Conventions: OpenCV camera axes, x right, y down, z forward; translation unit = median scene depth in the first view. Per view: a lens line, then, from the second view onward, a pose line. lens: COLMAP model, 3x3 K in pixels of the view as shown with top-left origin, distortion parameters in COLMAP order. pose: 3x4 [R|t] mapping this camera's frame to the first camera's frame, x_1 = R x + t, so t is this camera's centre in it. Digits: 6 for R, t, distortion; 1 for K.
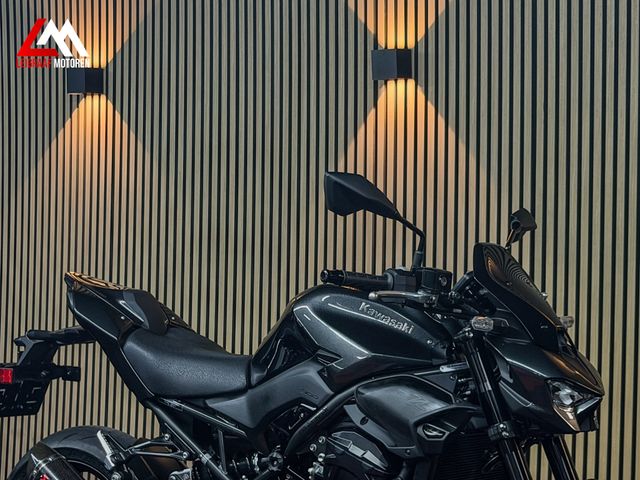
lens RADIAL K [[1451.0, 0, 317.0], [0, 1451.0, 242.4], [0, 0, 1]] dist [0.175771, 0.000000]
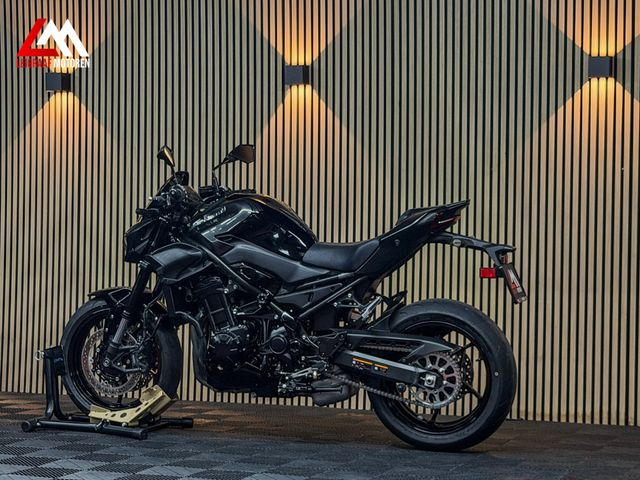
lens RADIAL K [[1410.6, 0, 318.8], [0, 1410.6, 240.9], [0, 0, 1]] dist [0.176121, 0.000000]
pose [[0.967935, -0.006864, 0.251109, -0.406496], [0.009777, 0.999899, -0.010354, 0.092232], [-0.251012, 0.012477, 0.967904, -0.604583]]
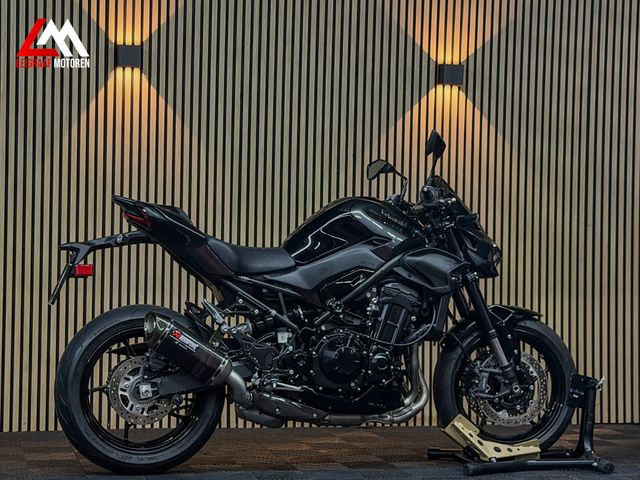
lens RADIAL K [[1451.0, 0, 322.2], [0, 1451.0, 233.3], [0, 0, 1]] dist [0.175771, 0.000000]
pose [[0.661521, 0.001038, 0.749926, -1.145667], [0.006119, 0.999958, -0.006783, 0.072468], [-0.749902, 0.009076, 0.661487, -0.052563]]
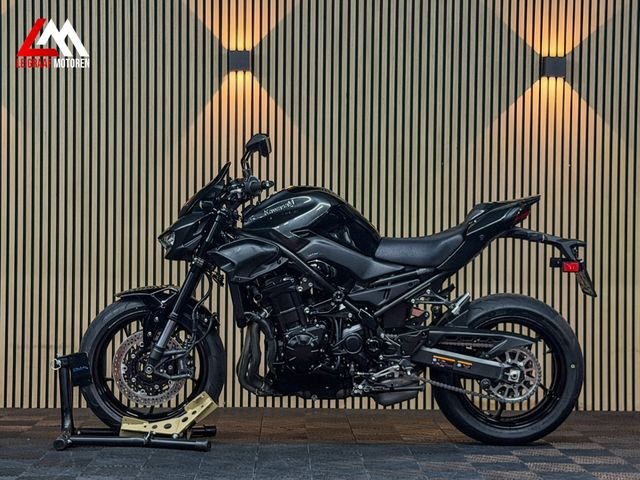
lens RADIAL K [[1410.6, 0, 319.9], [0, 1410.6, 240.9], [0, 0, 1]] dist [0.176121, 0.000000]
pose [[0.804086, -0.012667, 0.594378, -0.983615], [0.014386, 0.999895, 0.001847, 0.077279], [-0.594339, 0.007065, 0.804184, -0.259714]]
